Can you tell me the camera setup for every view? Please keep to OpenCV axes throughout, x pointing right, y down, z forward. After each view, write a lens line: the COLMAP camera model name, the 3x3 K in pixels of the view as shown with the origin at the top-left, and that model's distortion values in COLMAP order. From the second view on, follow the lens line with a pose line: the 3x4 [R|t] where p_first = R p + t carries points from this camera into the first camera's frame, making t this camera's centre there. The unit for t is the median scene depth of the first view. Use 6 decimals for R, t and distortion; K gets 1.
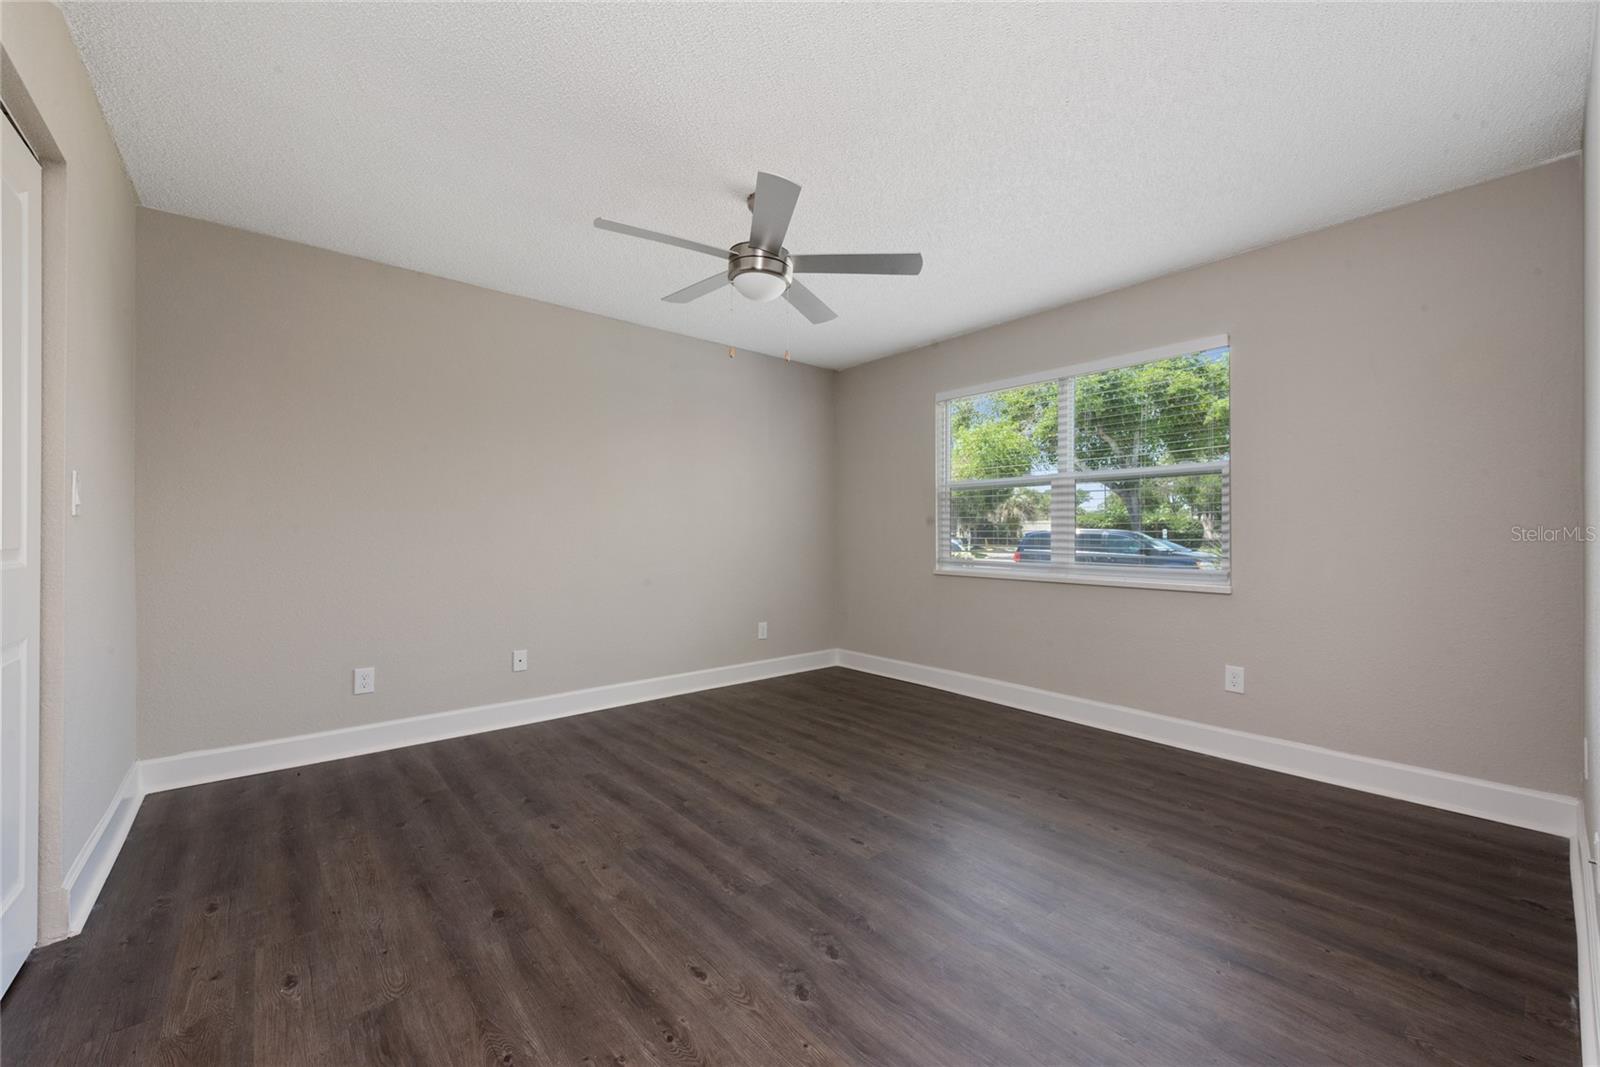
lens RADIAL K [[626.7, 0, 802.7], [0, 626.7, 535.1], [0, 0, 1]] dist [0.007482, -0.000527]
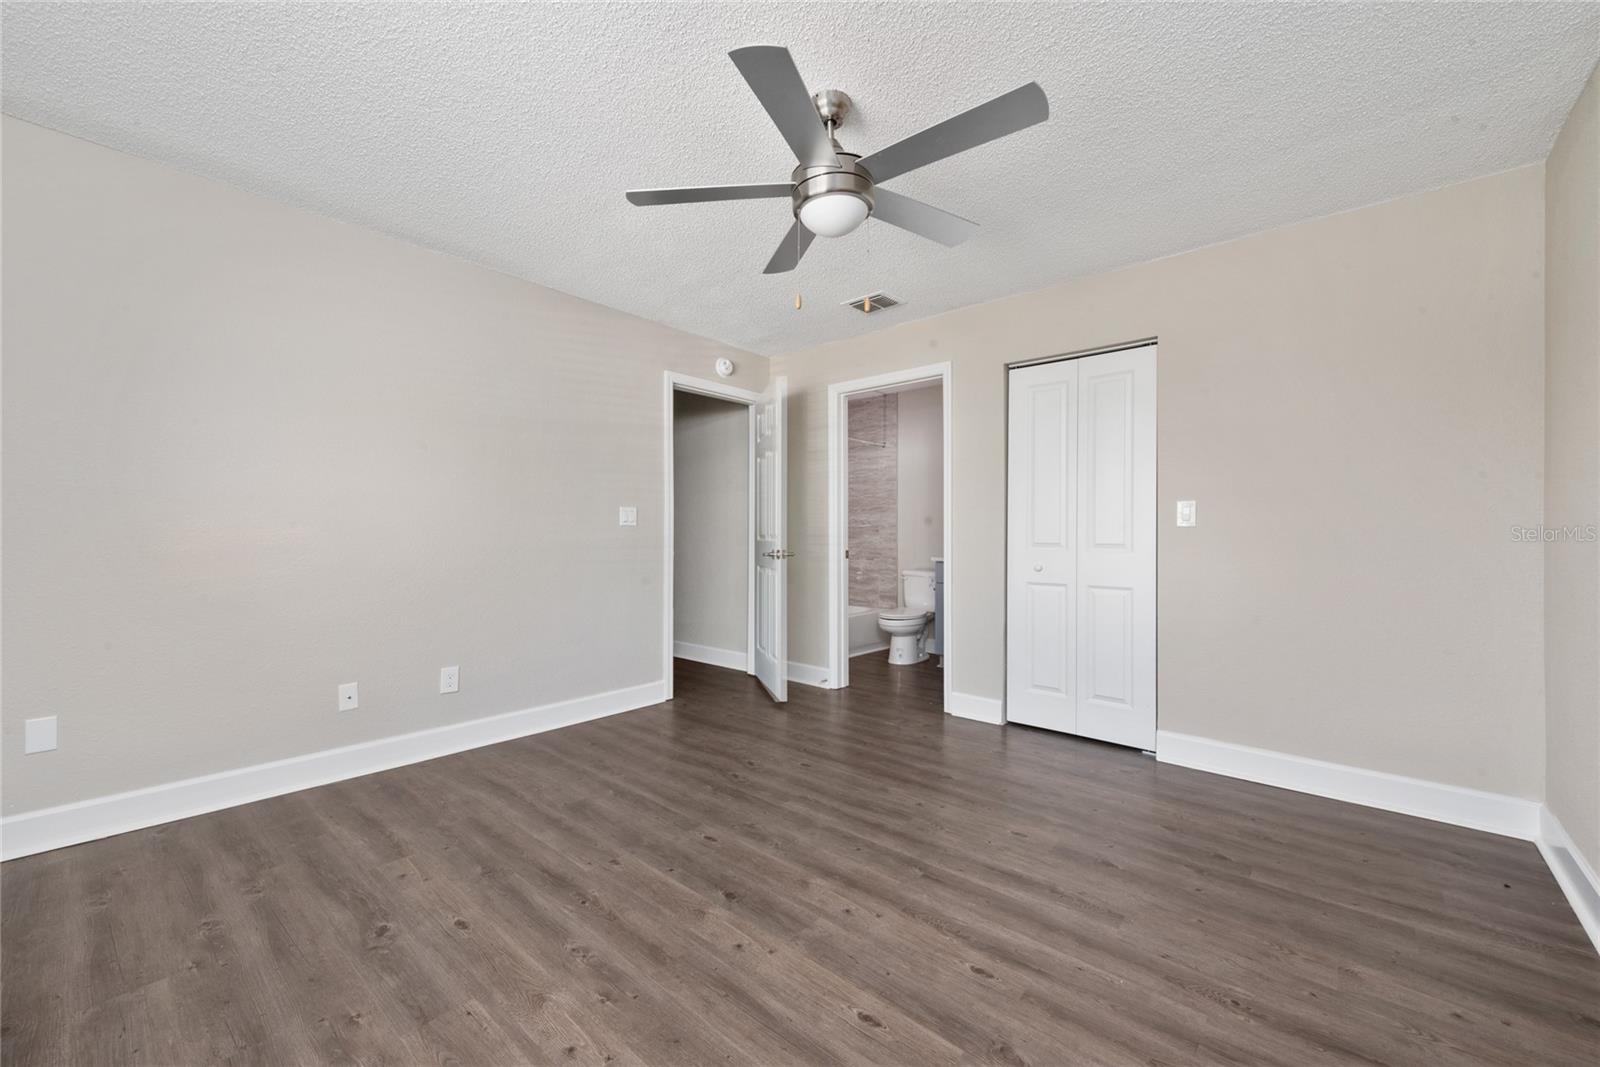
lens RADIAL K [[626.7, 0, 802.7], [0, 626.7, 535.1], [0, 0, 1]] dist [0.007482, -0.000527]
pose [[-0.988261, -0.007083, -0.152610, 0.083830], [-0.007713, 0.999964, 0.003534, -0.004407], [0.152580, 0.004670, -0.988280, 1.735443]]
